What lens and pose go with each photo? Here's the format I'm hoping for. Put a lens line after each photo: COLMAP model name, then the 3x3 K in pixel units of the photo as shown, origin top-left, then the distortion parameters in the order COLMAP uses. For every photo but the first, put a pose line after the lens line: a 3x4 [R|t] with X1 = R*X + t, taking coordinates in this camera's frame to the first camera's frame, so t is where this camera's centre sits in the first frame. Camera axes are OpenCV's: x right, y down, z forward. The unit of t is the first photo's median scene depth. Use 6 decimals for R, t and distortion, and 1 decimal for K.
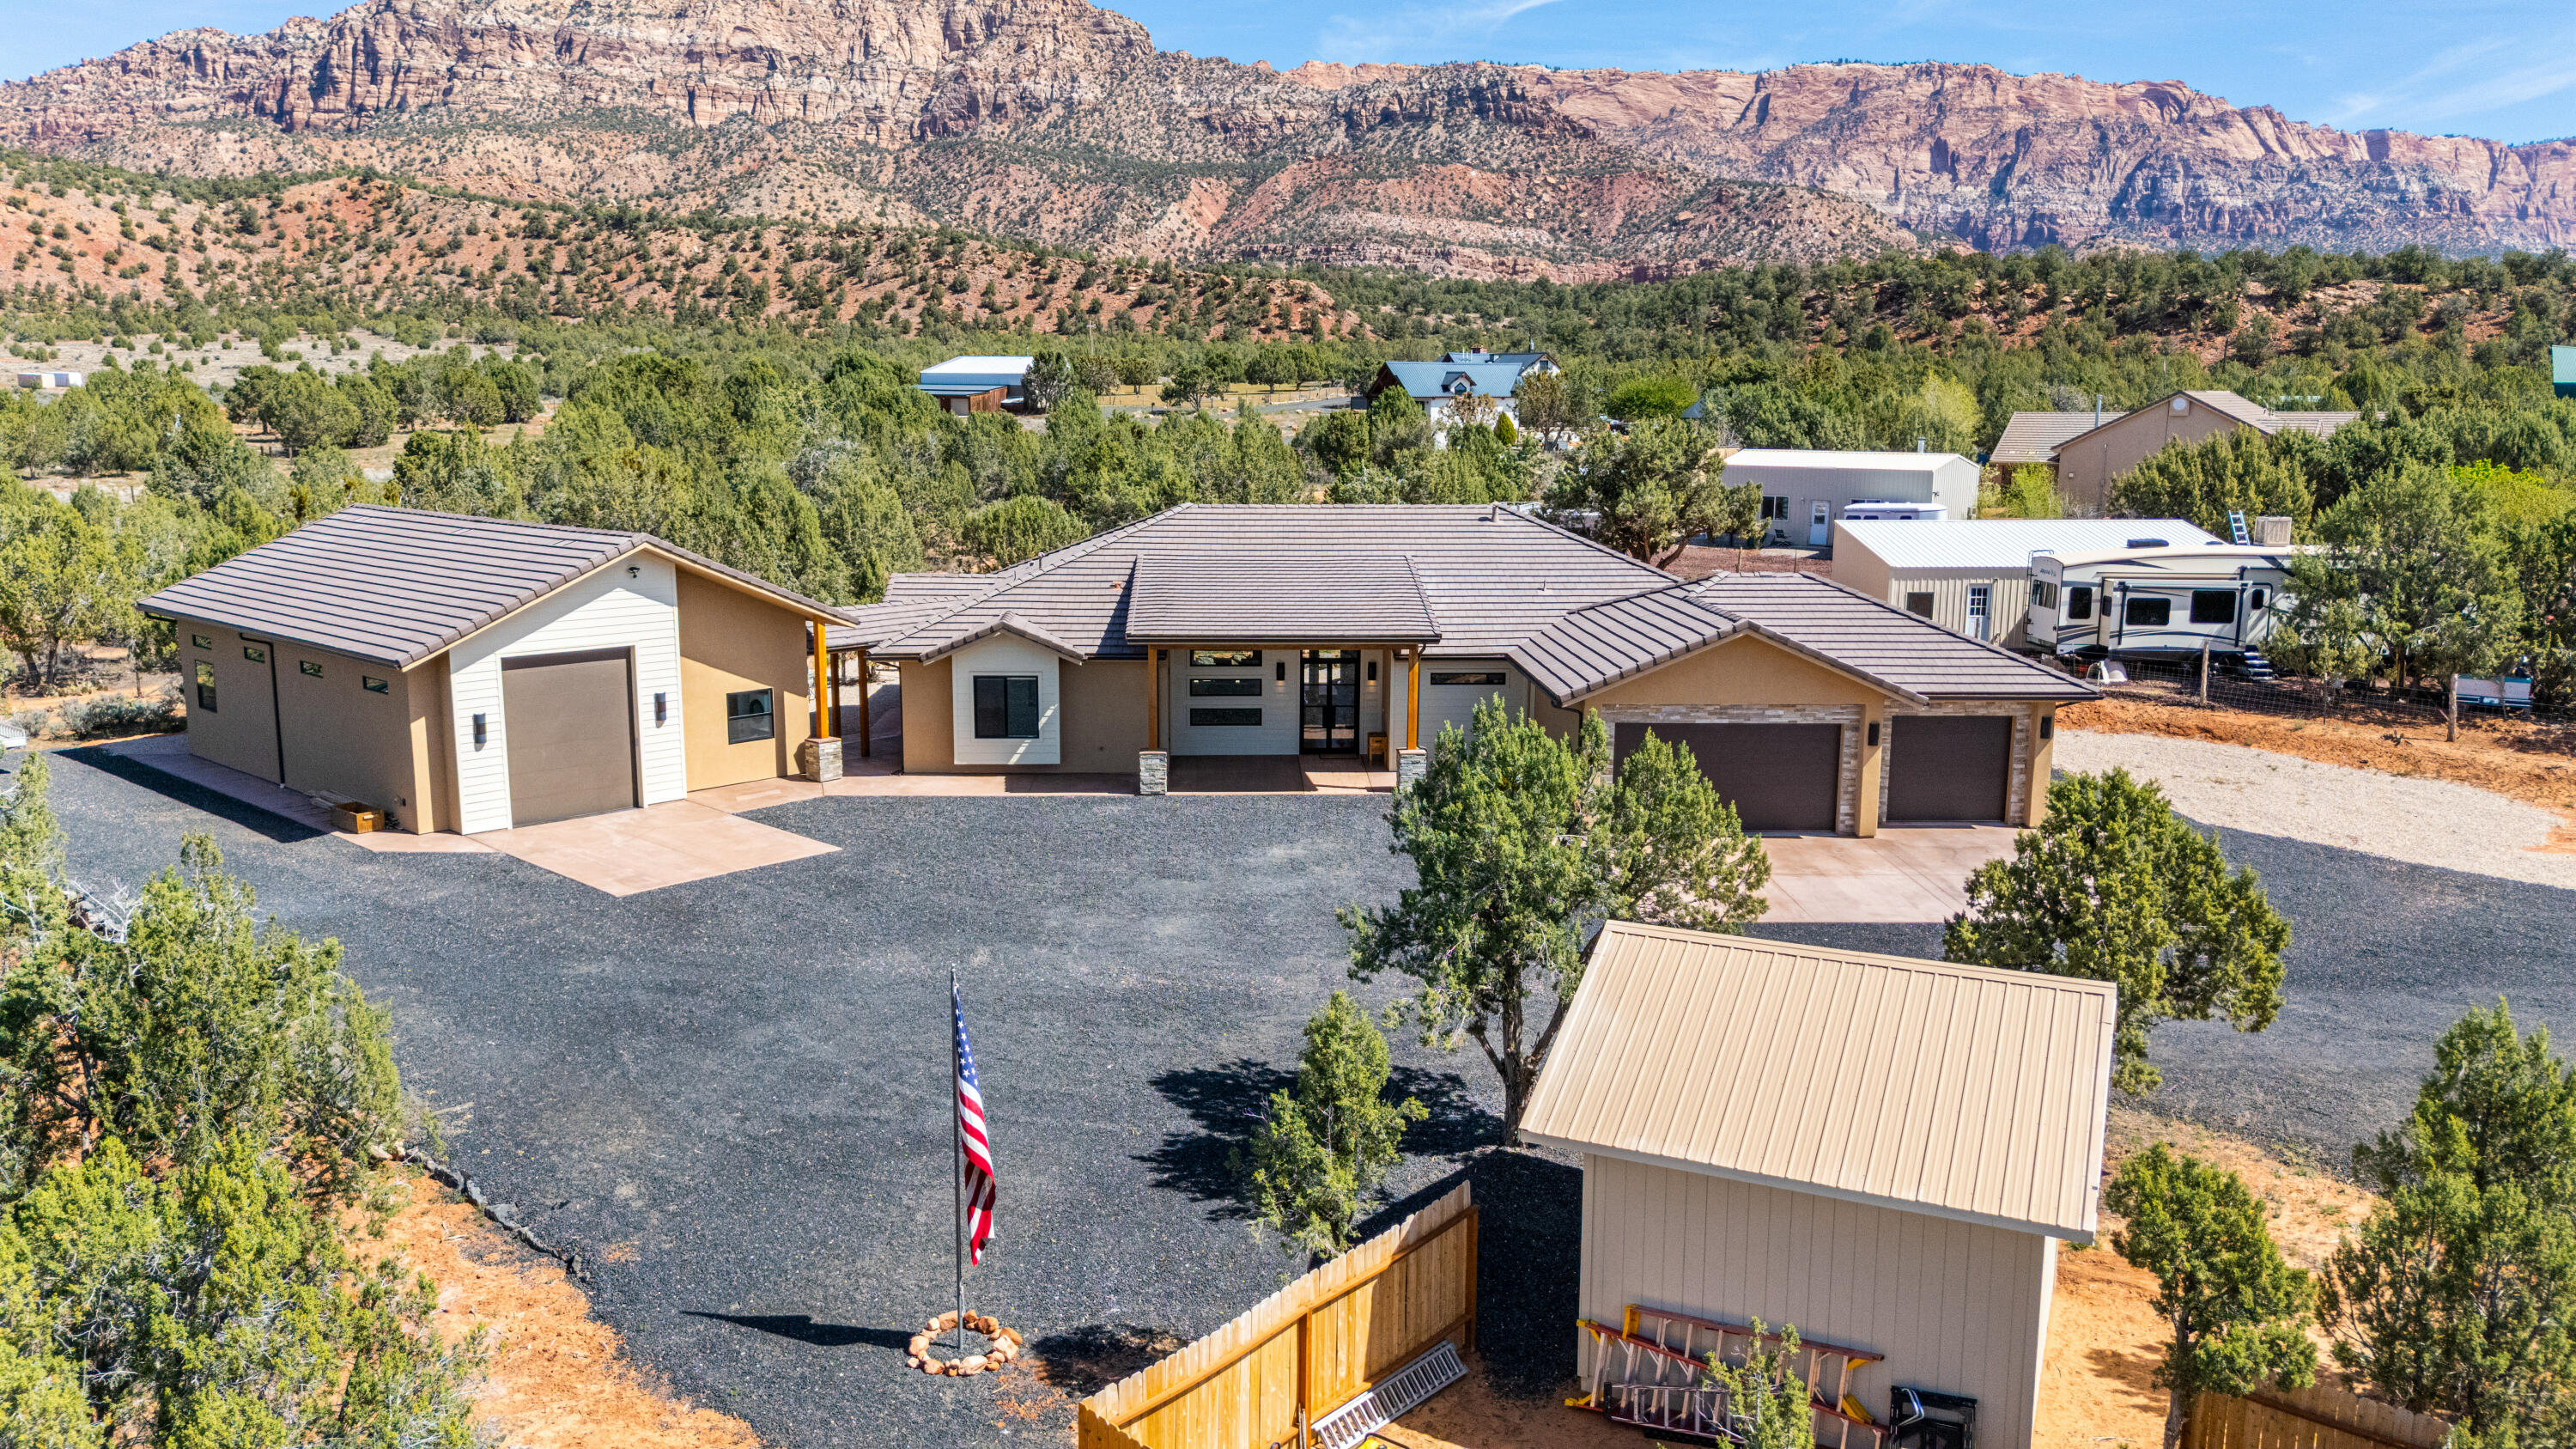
lens RADIAL K [[1896.7, 0, 1287.8], [0, 1896.7, 726.3], [0, 0, 1]] dist [0.066076, -0.059978]
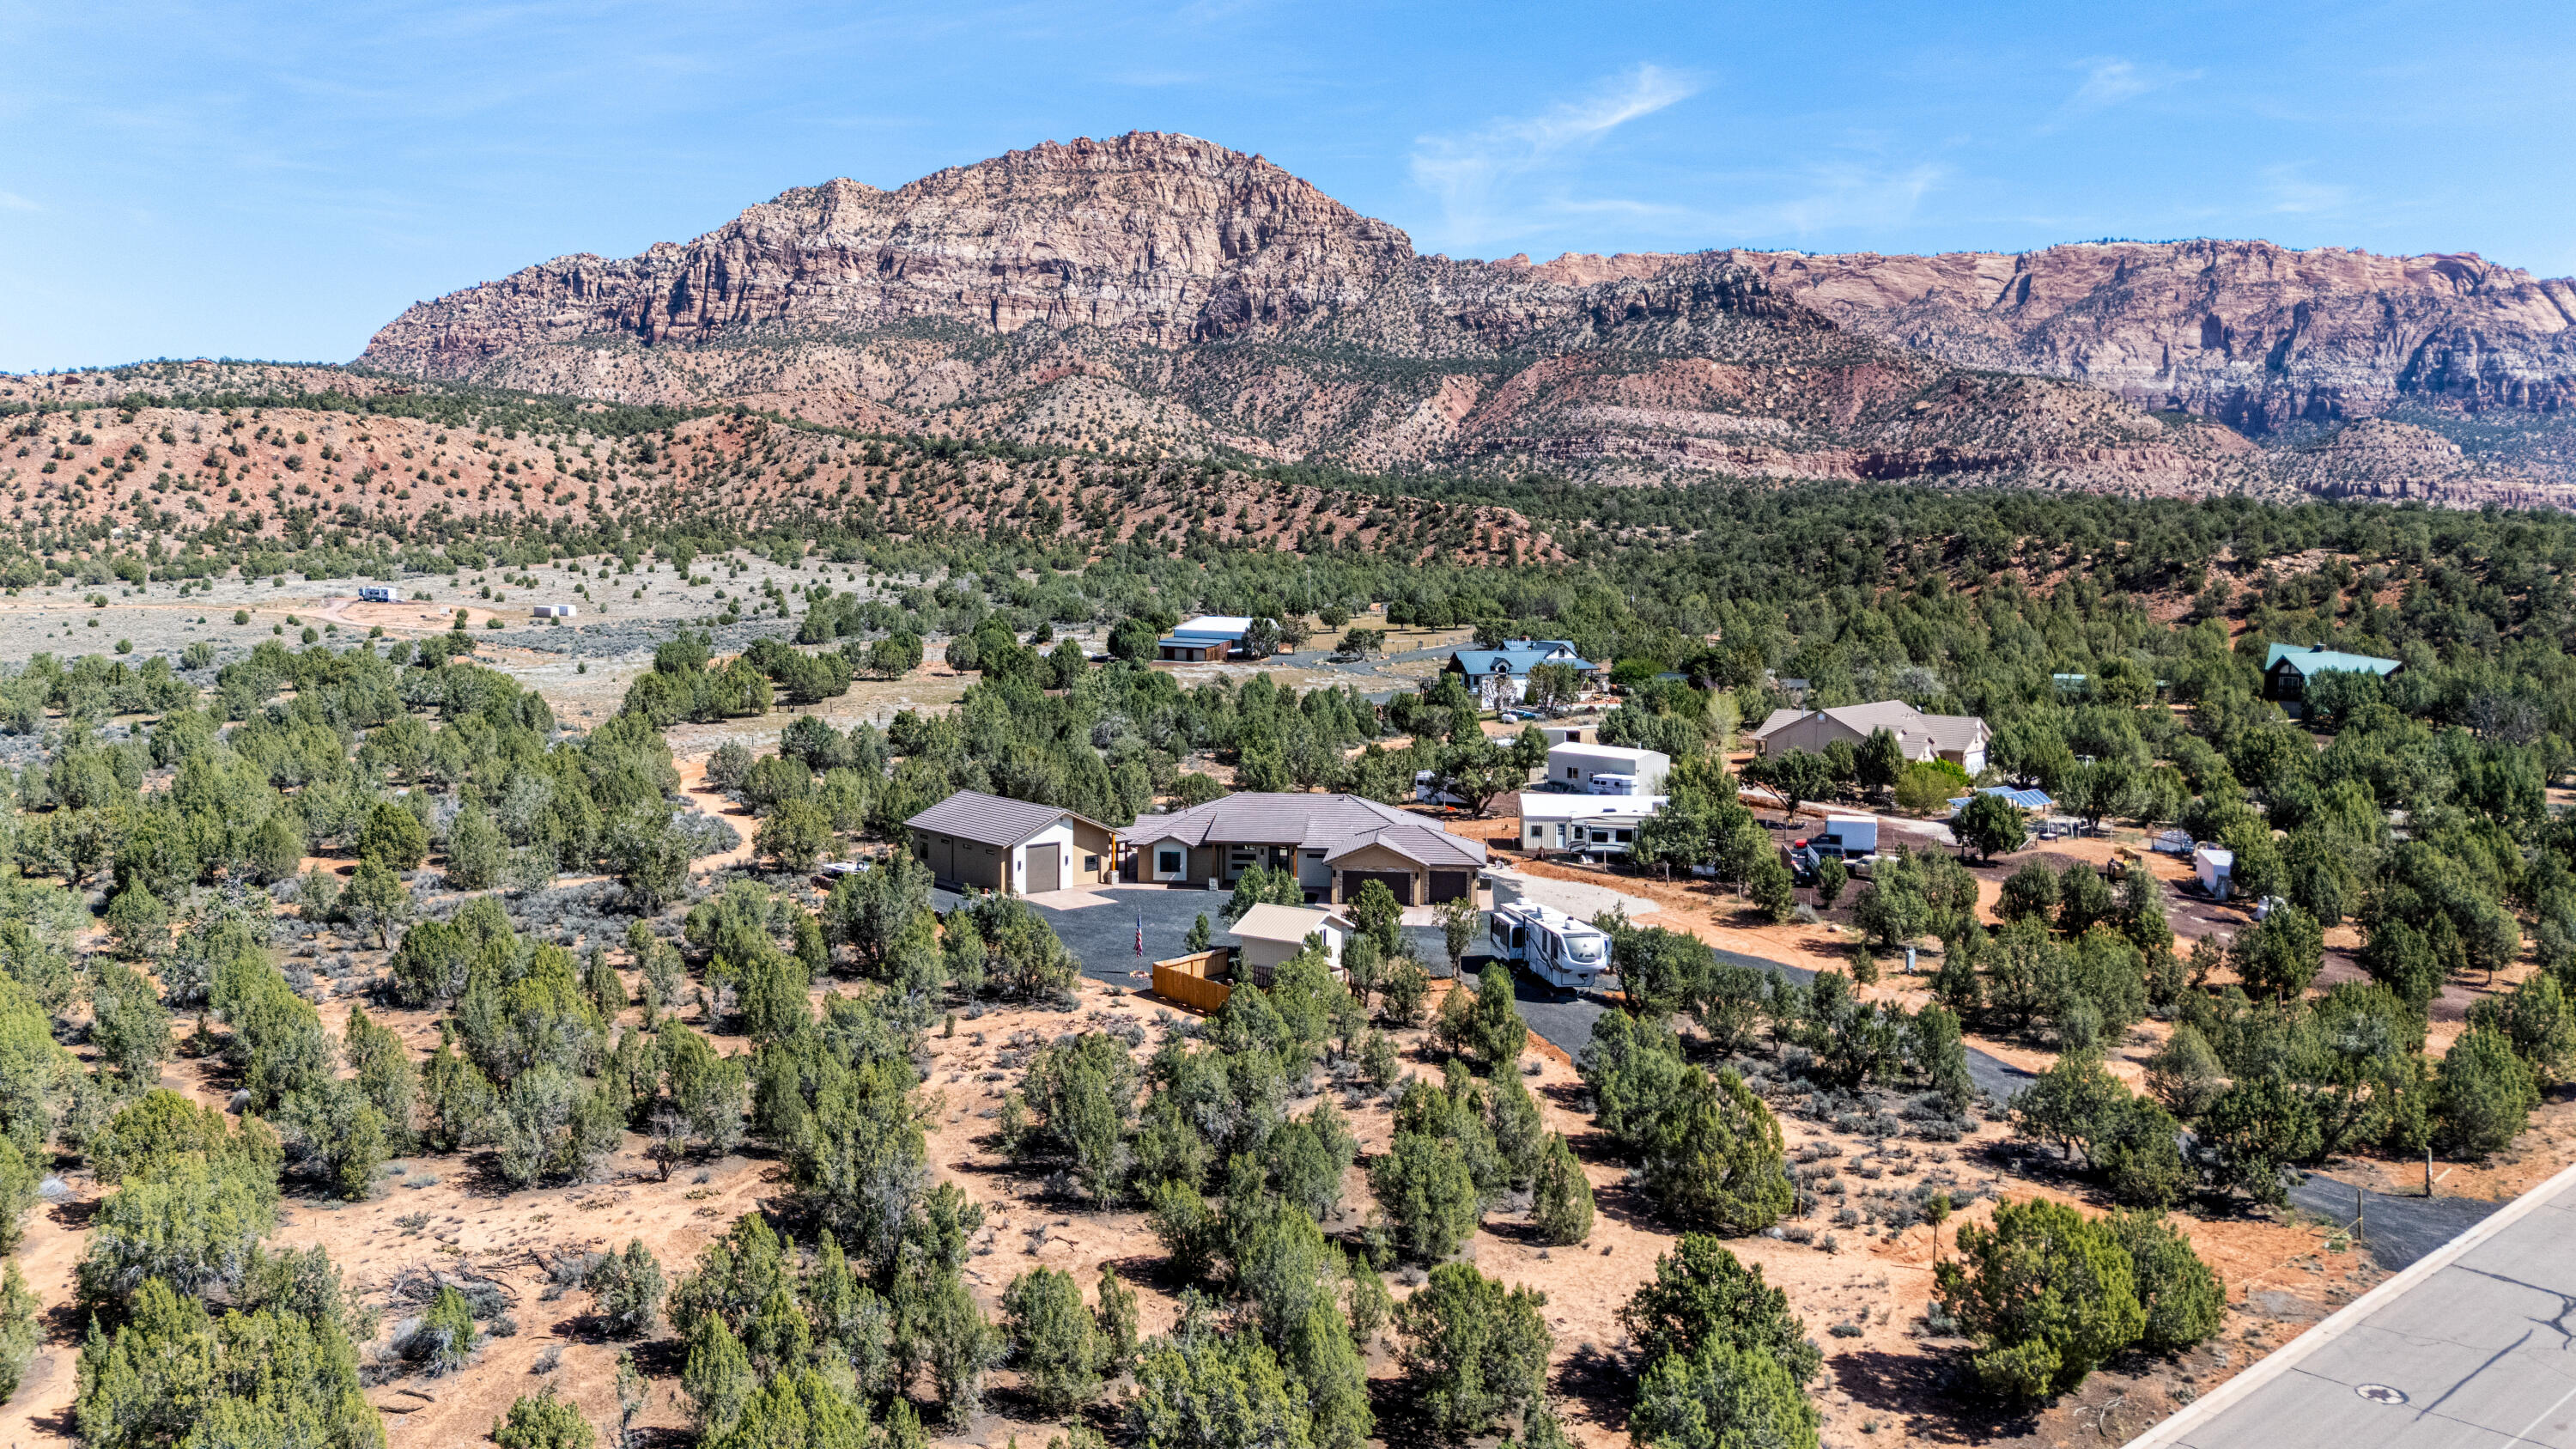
lens RADIAL K [[1892.1, 0, 1288.0], [0, 1892.1, 724.5], [0, 0, 1]] dist [0.088260, -0.102368]
pose [[0.990637, 0.013387, -0.135861, 0.028251], [-0.025108, 0.996071, -0.084927, 0.001453], [0.134190, 0.087543, 0.987081, -0.126029]]
